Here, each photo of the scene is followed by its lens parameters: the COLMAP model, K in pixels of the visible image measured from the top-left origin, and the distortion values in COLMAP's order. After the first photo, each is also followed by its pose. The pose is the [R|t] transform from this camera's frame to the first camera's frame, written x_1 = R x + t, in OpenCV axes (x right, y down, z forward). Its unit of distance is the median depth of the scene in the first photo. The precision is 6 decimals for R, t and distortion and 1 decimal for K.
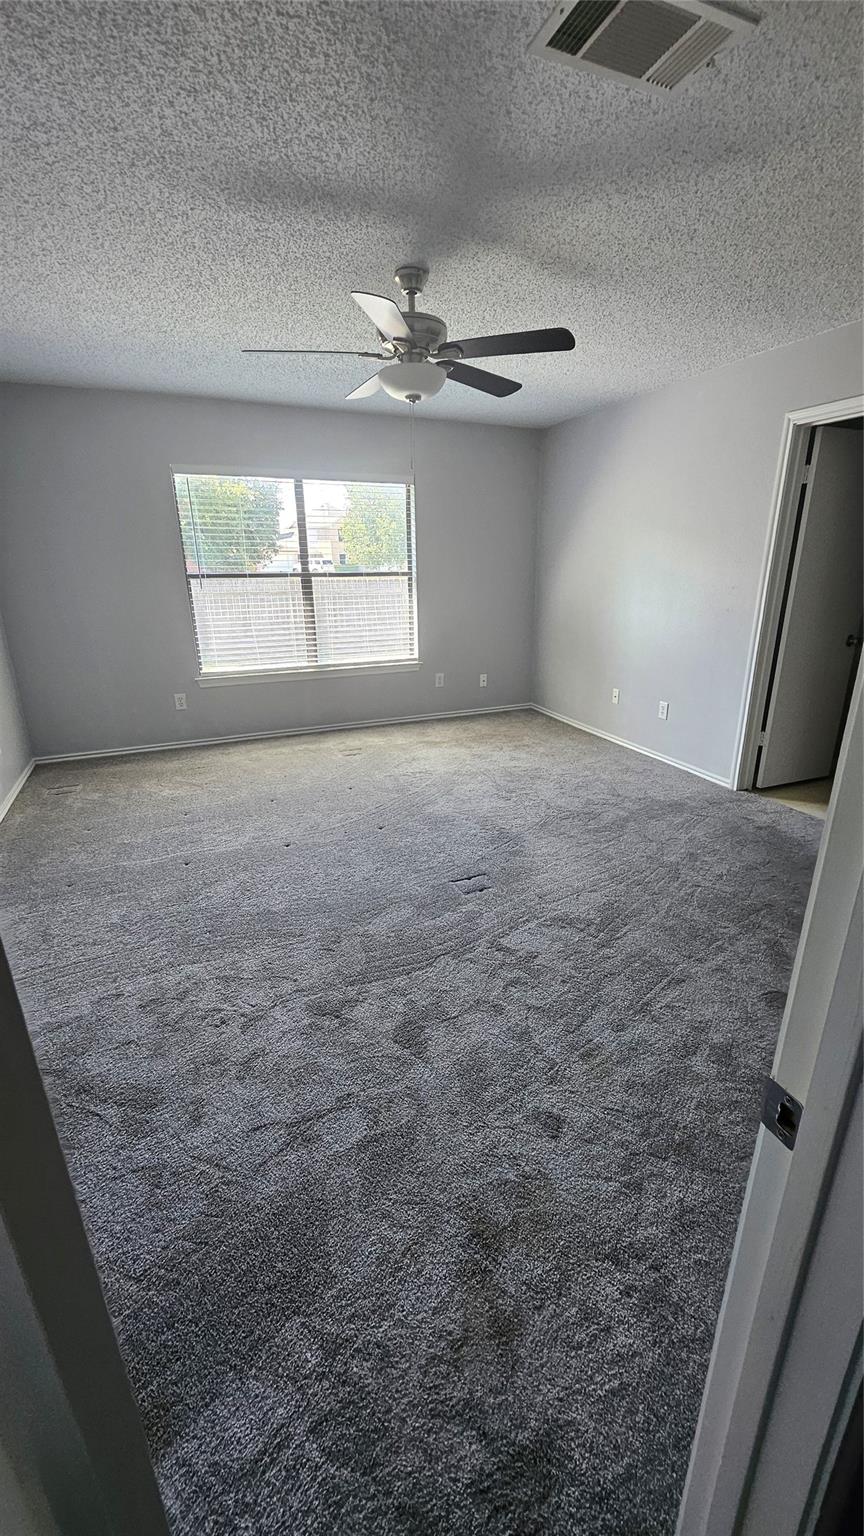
lens RADIAL K [[603.5, 0, 437.5], [0, 603.5, 765.9], [0, 0, 1]] dist [-0.000570, 0.000738]
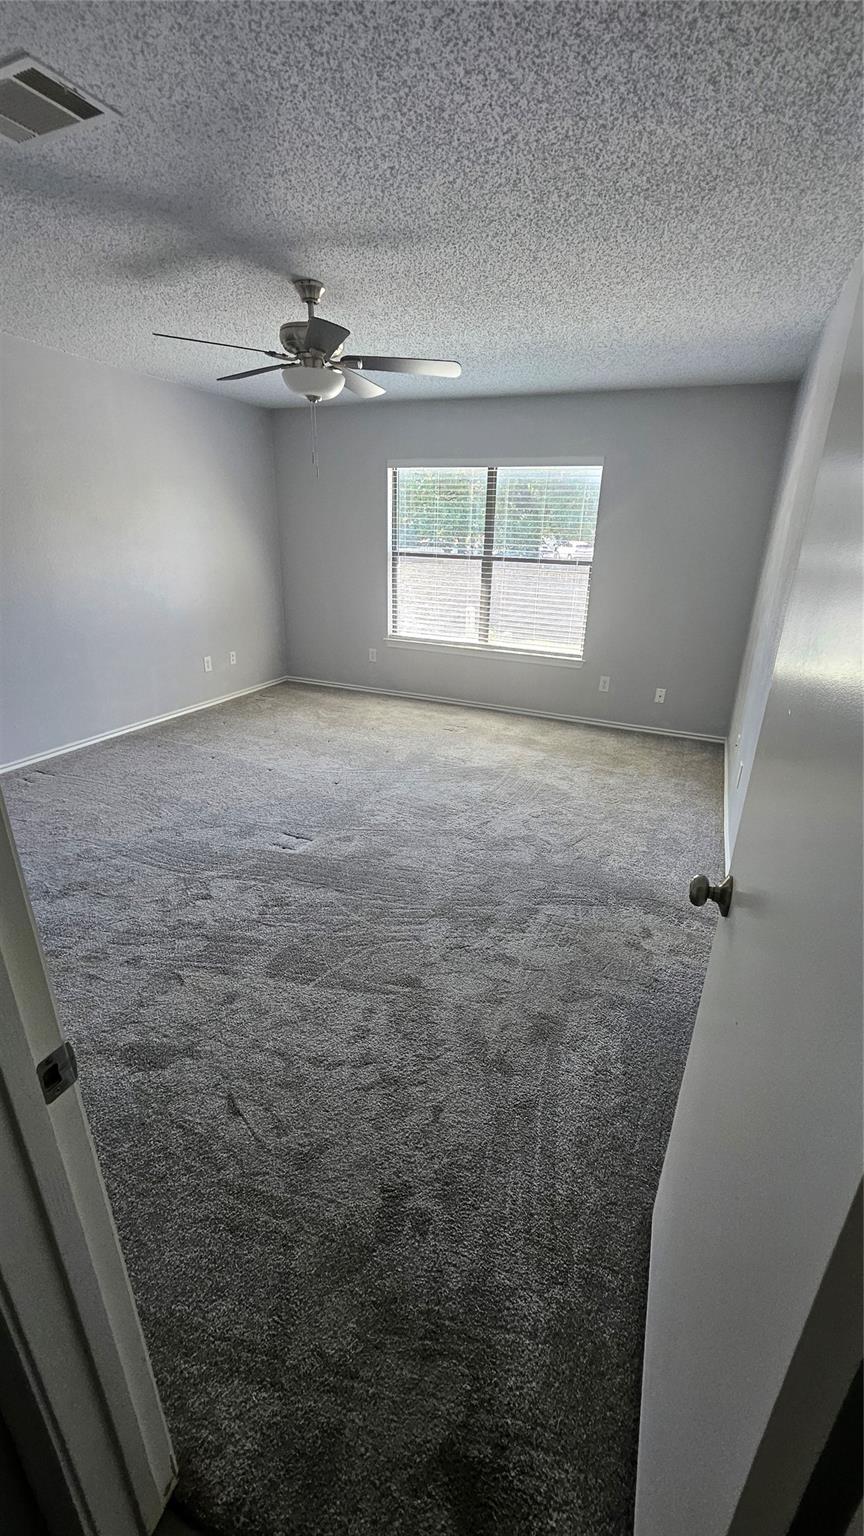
lens RADIAL K [[603.5, 0, 440.8], [0, 603.5, 762.8], [0, 0, 1]] dist [-0.000570, 0.000738]
pose [[0.686003, 0.284636, -0.669614, 0.546415], [-0.270059, 0.954173, 0.128926, -0.091708], [0.675625, 0.092392, 0.731434, 0.213056]]
